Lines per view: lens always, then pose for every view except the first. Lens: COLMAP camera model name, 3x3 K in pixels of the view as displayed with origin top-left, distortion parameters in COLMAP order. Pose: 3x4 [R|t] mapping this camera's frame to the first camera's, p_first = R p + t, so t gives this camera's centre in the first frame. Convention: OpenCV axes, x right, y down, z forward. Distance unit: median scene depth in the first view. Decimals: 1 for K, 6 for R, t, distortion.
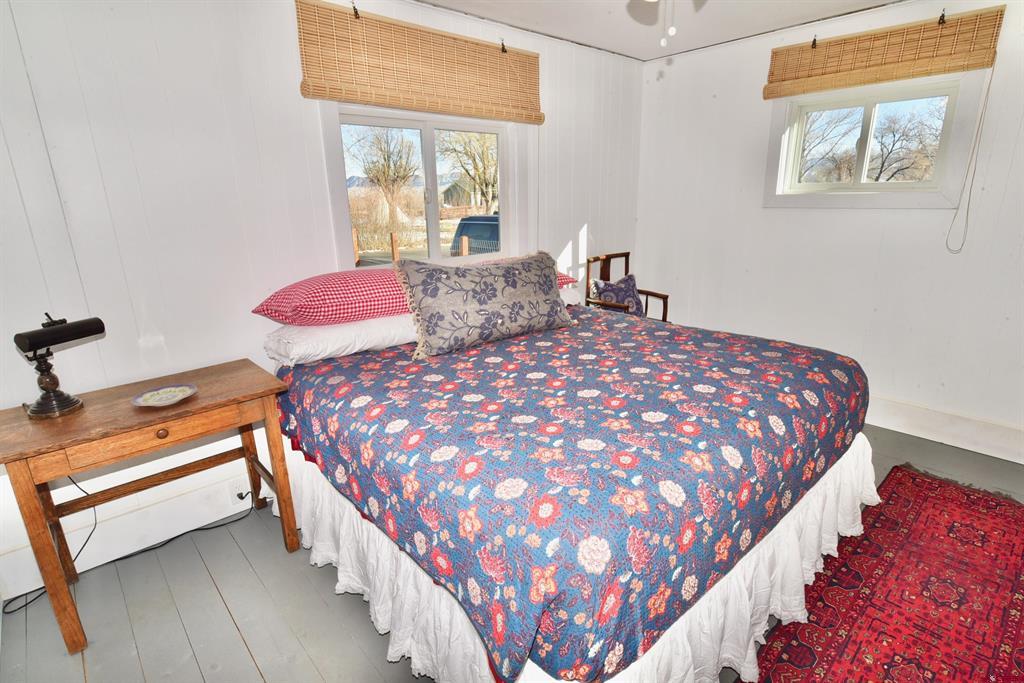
lens RADIAL K [[517.8, 0, 511.4], [0, 517.8, 339.8], [0, 0, 1]] dist [-0.000557, 0.003643]
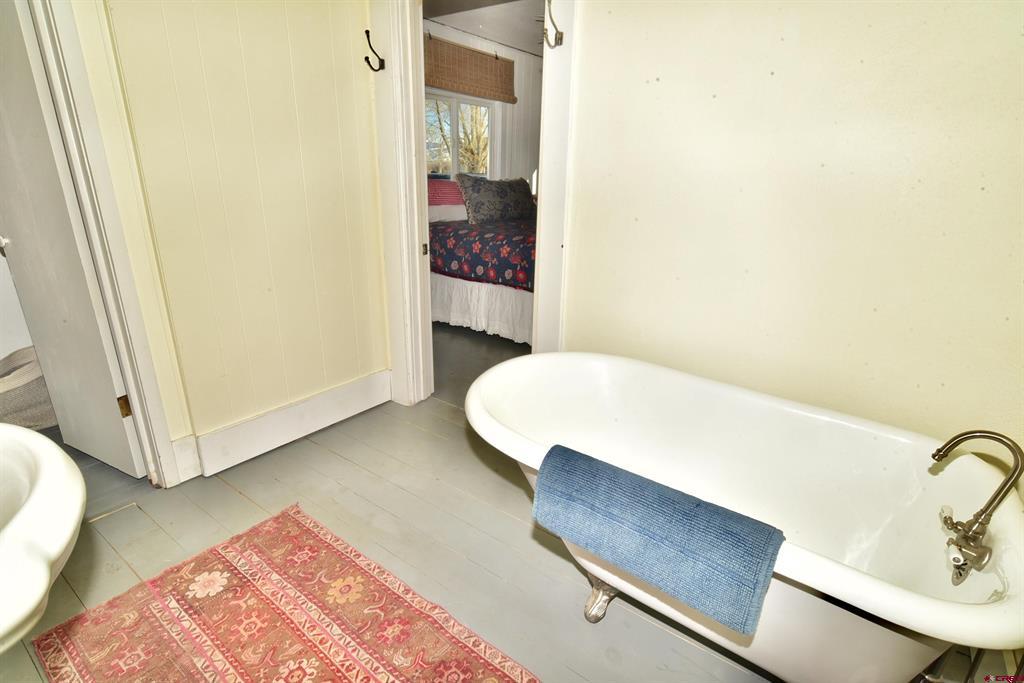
lens RADIAL K [[517.8, 0, 511.0], [0, 517.8, 346.9], [0, 0, 1]] dist [-0.000557, 0.003643]
pose [[0.980968, -0.028607, 0.192051, -0.410869], [0.019386, 0.998575, 0.049723, 0.388440], [-0.193200, -0.045053, 0.980125, -0.917745]]
